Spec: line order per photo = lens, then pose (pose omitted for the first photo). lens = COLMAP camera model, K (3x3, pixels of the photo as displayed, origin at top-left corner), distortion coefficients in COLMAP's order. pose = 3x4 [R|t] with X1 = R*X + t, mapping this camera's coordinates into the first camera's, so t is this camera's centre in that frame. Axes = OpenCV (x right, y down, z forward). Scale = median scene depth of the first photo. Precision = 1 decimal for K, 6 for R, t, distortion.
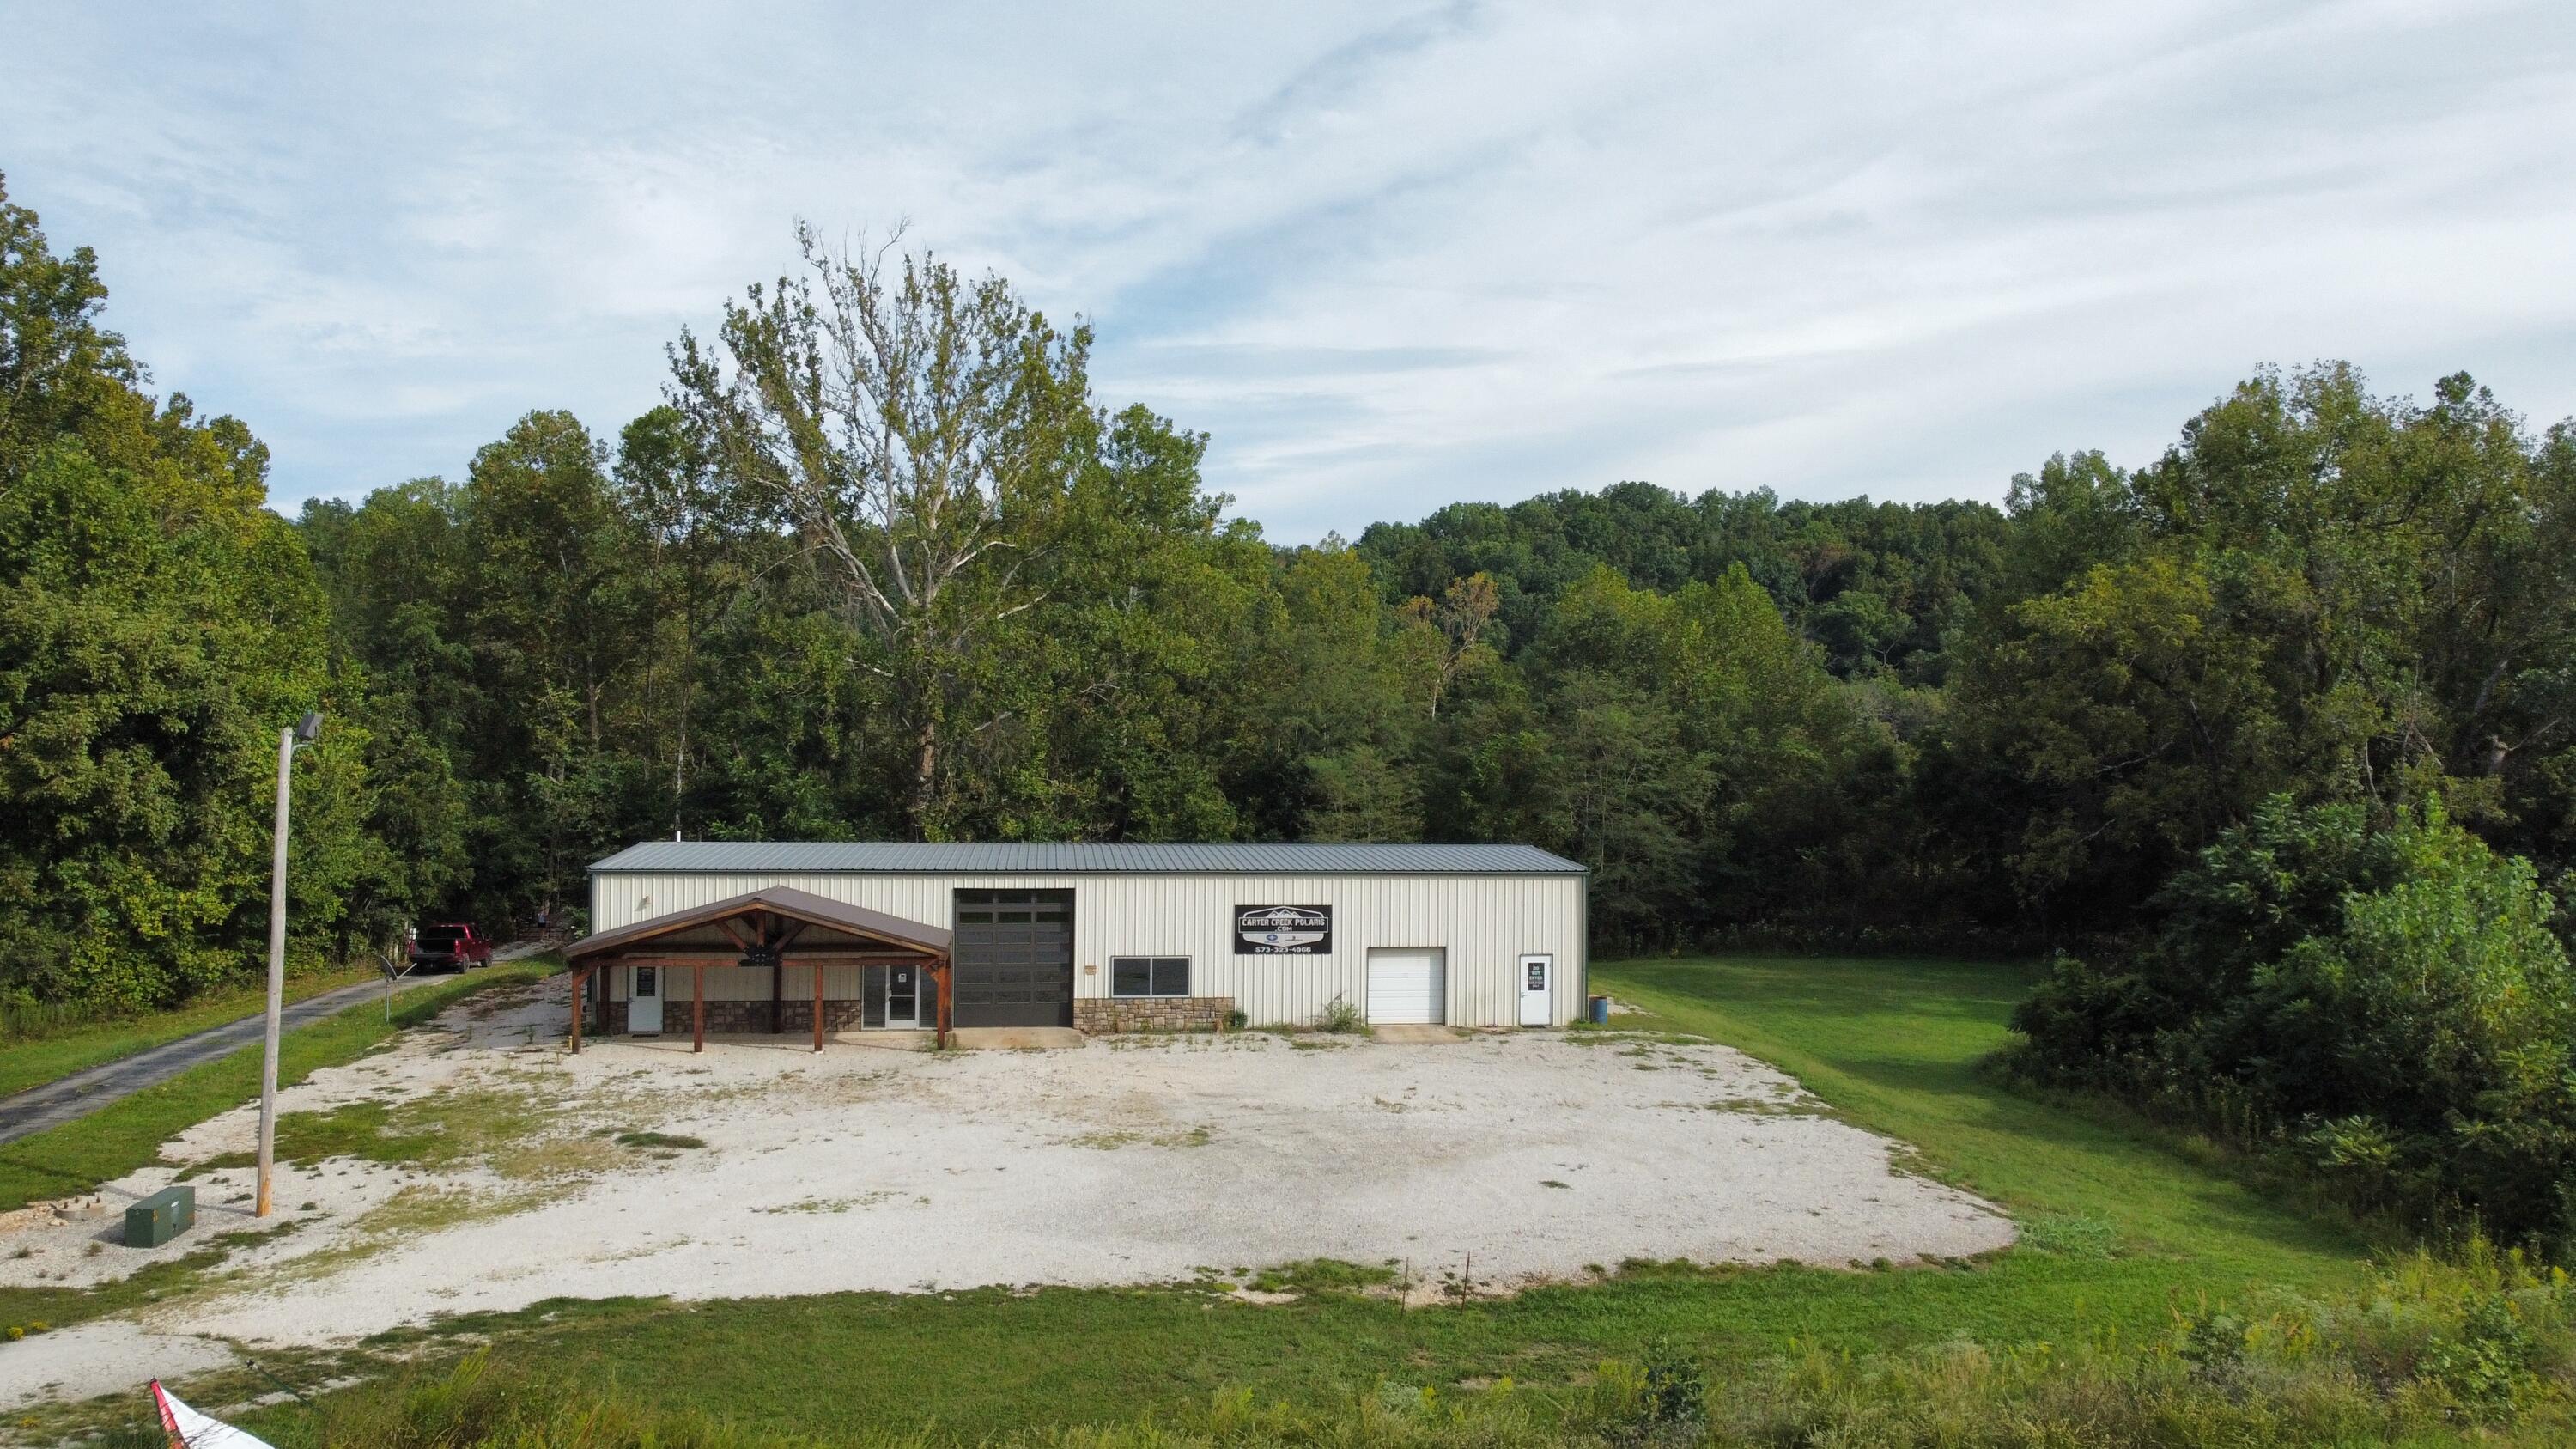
lens RADIAL K [[1953.1, 0, 1288.0], [0, 1953.1, 724.5], [0, 0, 1]] dist [0.002789, -0.007871]
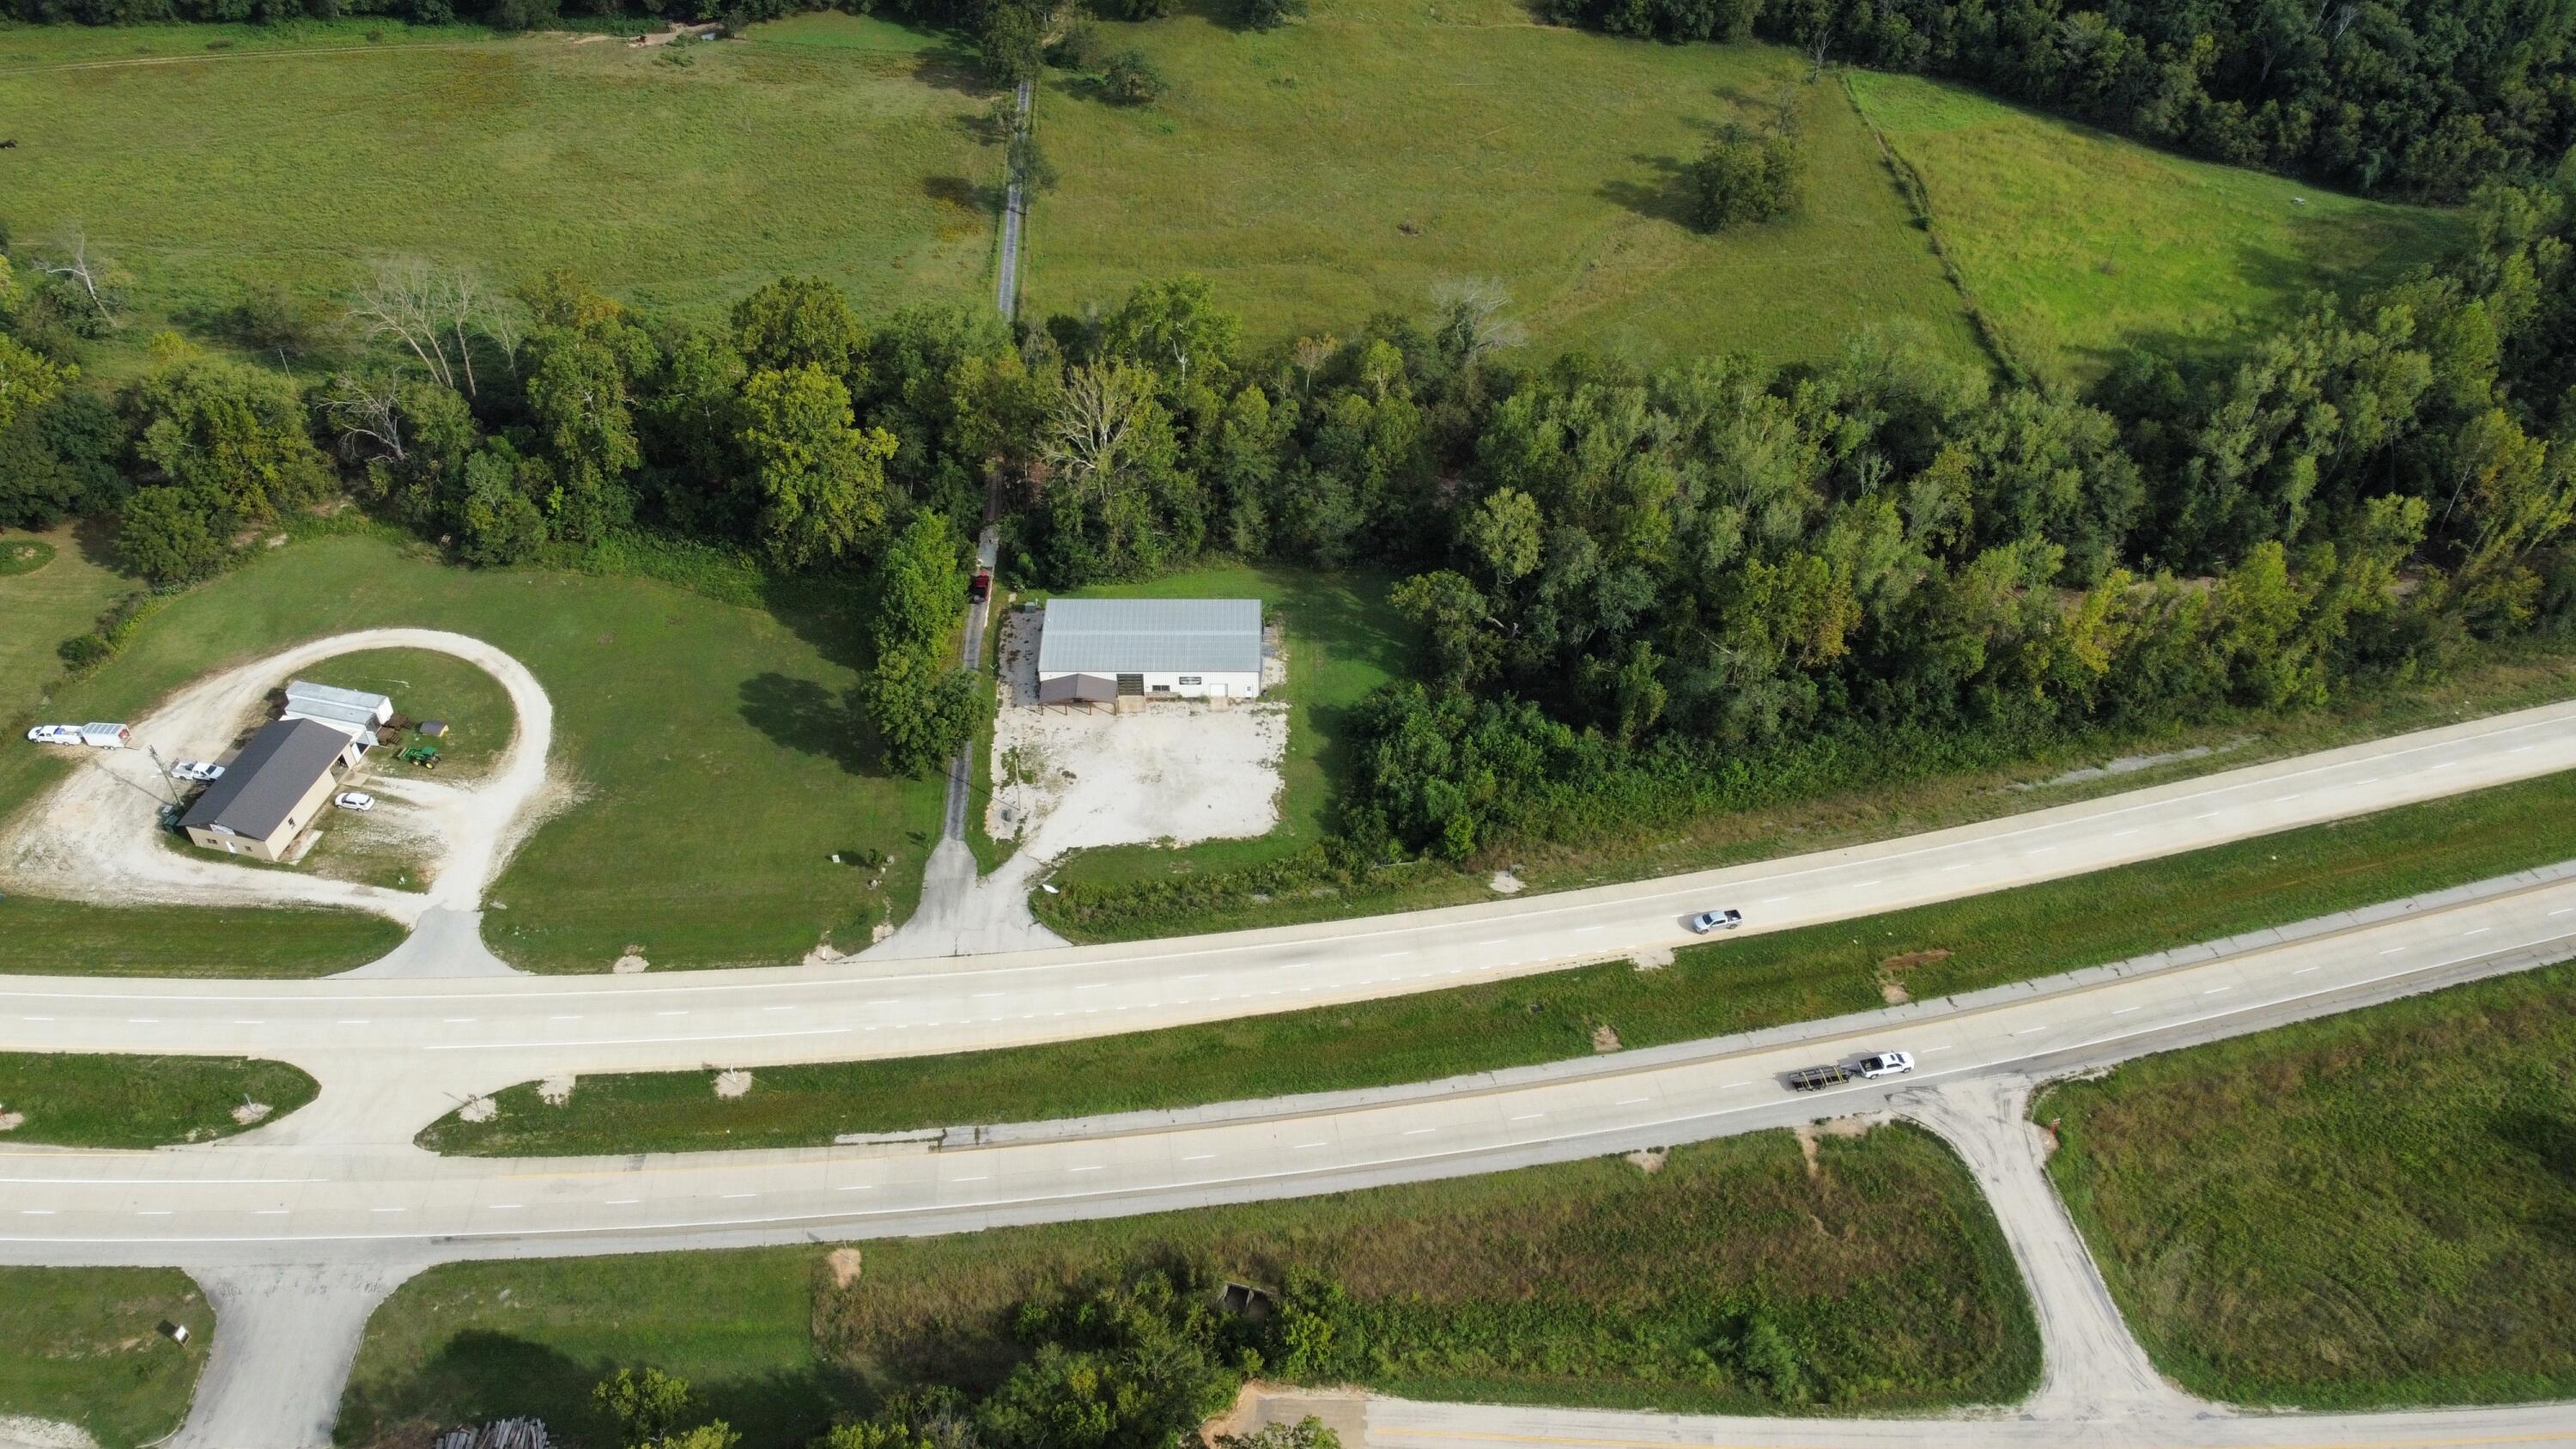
lens RADIAL K [[1953.1, 0, 1288.0], [0, 1953.1, 724.5], [0, 0, 1]] dist [0.002789, -0.007871]
pose [[0.993581, 0.076395, -0.083434, 0.590366], [0.001948, 0.725873, 0.687826, -2.847604], [0.113109, -0.683573, 0.721064, -2.222545]]
